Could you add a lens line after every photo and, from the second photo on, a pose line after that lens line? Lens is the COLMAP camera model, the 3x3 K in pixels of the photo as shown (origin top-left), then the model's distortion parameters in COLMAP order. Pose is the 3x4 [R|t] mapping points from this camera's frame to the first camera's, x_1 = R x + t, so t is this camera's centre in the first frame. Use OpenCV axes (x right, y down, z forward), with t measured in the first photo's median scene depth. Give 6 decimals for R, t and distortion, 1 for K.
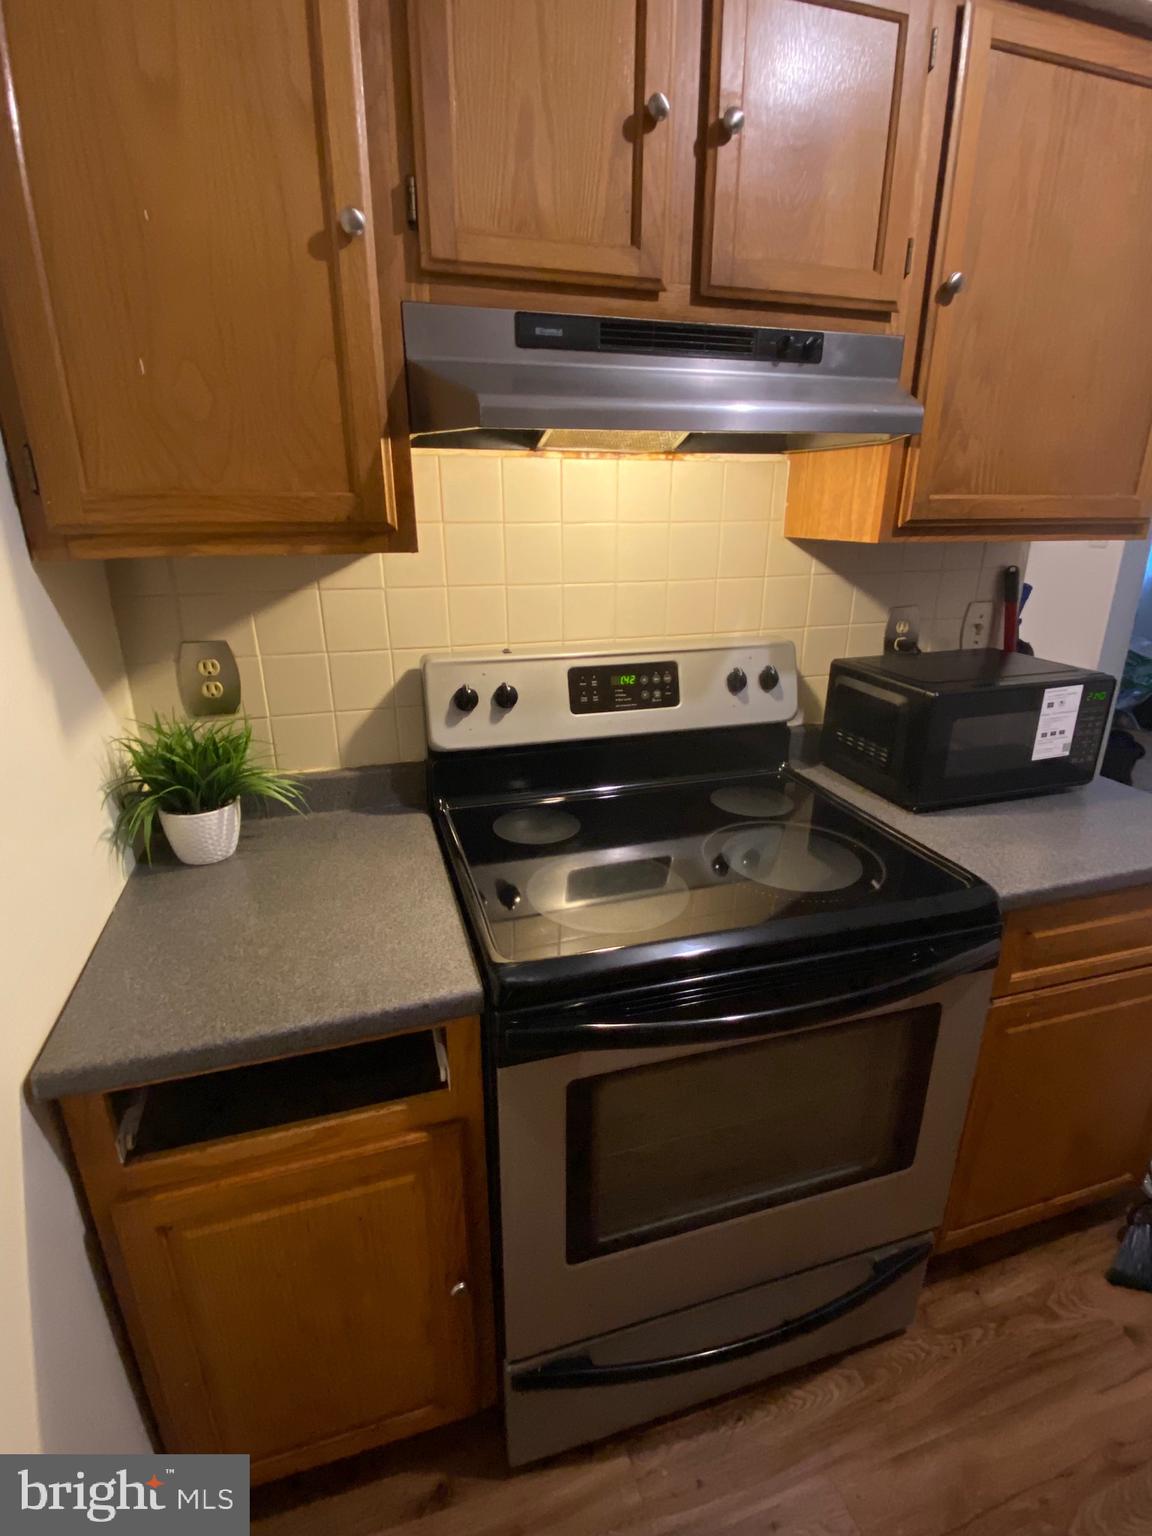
lens RADIAL K [[736.3, 0, 572.6], [0, 736.3, 771.7], [0, 0, 1]] dist [0.036338, -0.030855]
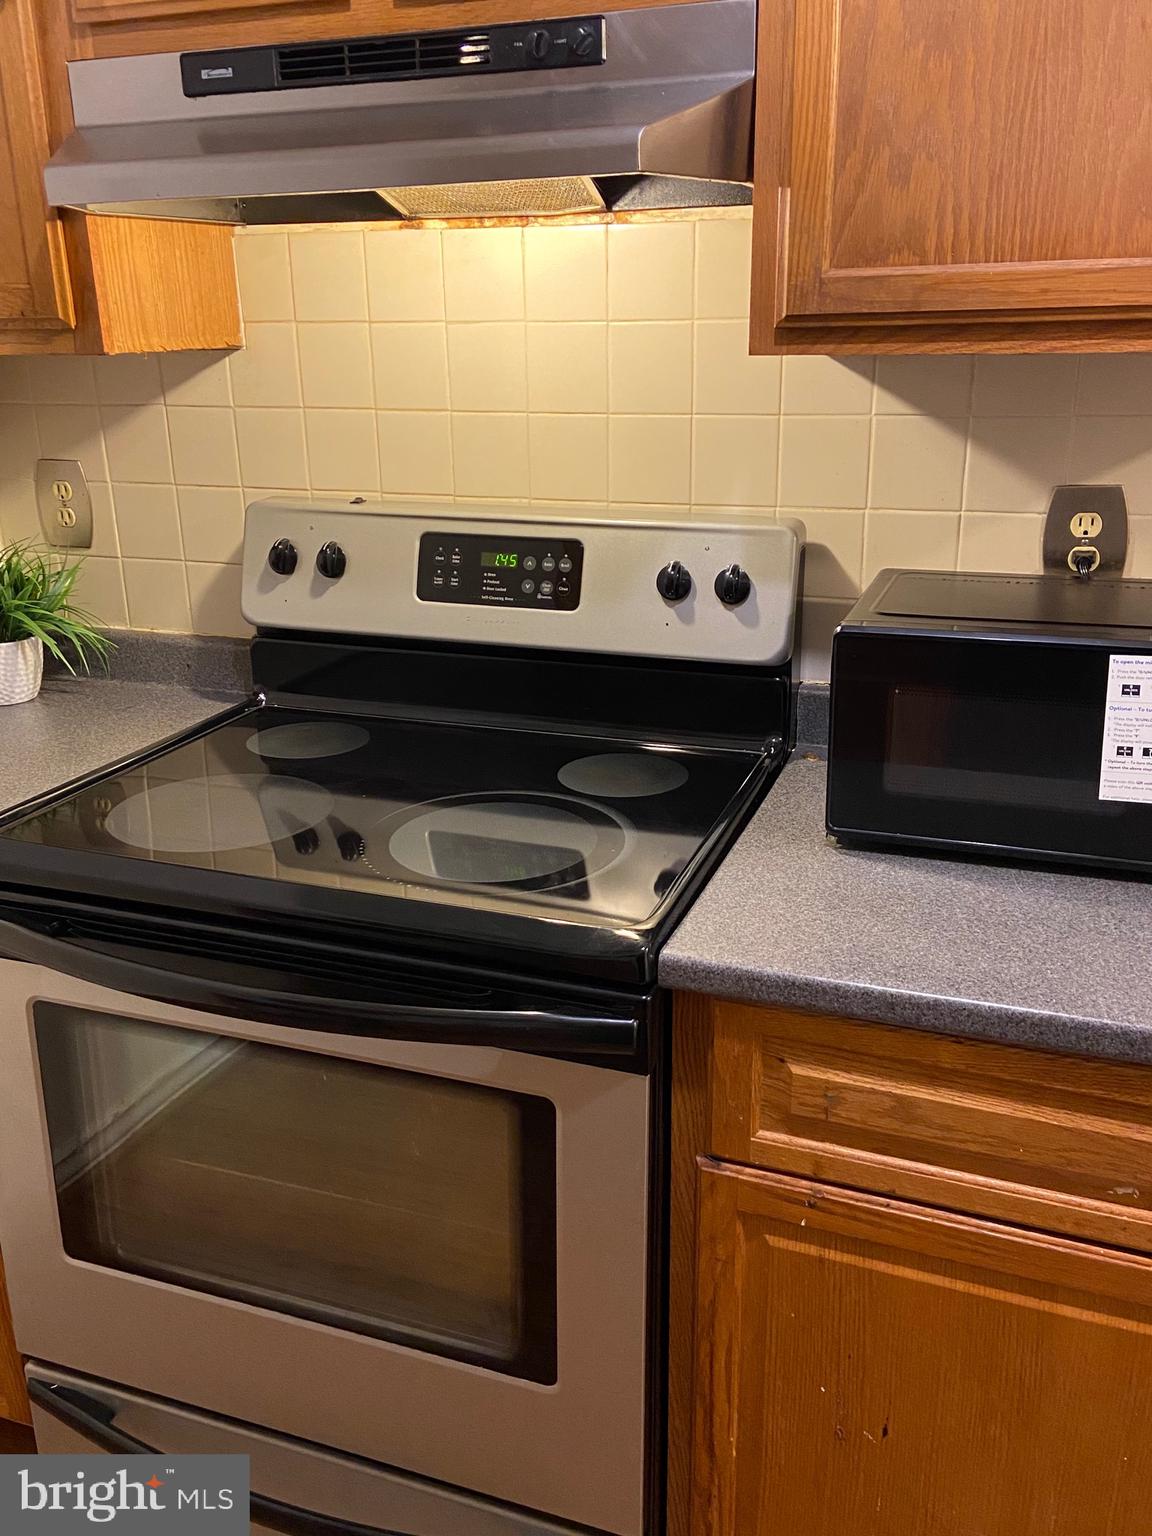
lens RADIAL K [[1339.0, 0, 576.0], [0, 1339.0, 768.0], [0, 0, 1]] dist [0.084569, -0.073519]
pose [[0.797312, 0.183517, -0.574991, 0.897178], [-0.189296, 0.980621, 0.050492, -0.015562], [0.573115, 0.068586, 0.816600, 0.069812]]
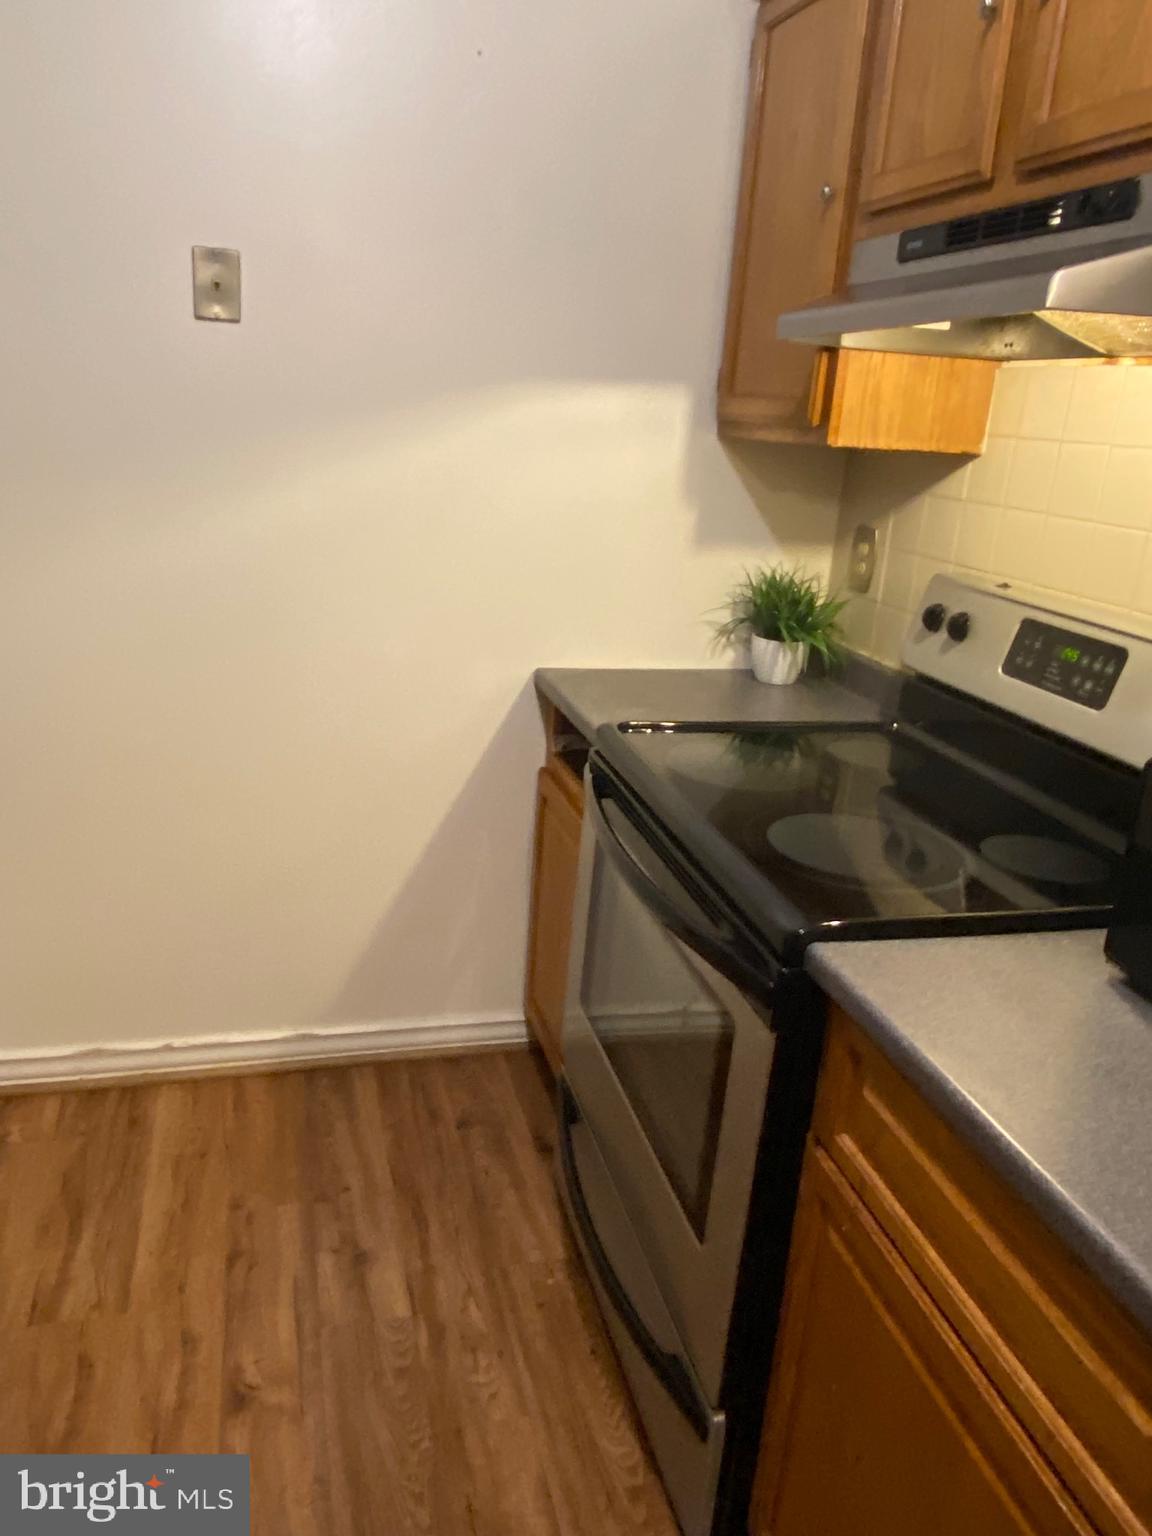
lens RADIAL K [[1115.9, 0, 576.0], [0, 1115.9, 768.0], [0, 0, 1]] dist [0.008492, 0.001018]
pose [[-0.029678, 0.305014, -0.951885, 1.247621], [-0.401549, 0.868445, 0.290796, -0.160911], [0.915357, 0.390859, 0.096704, 0.512143]]
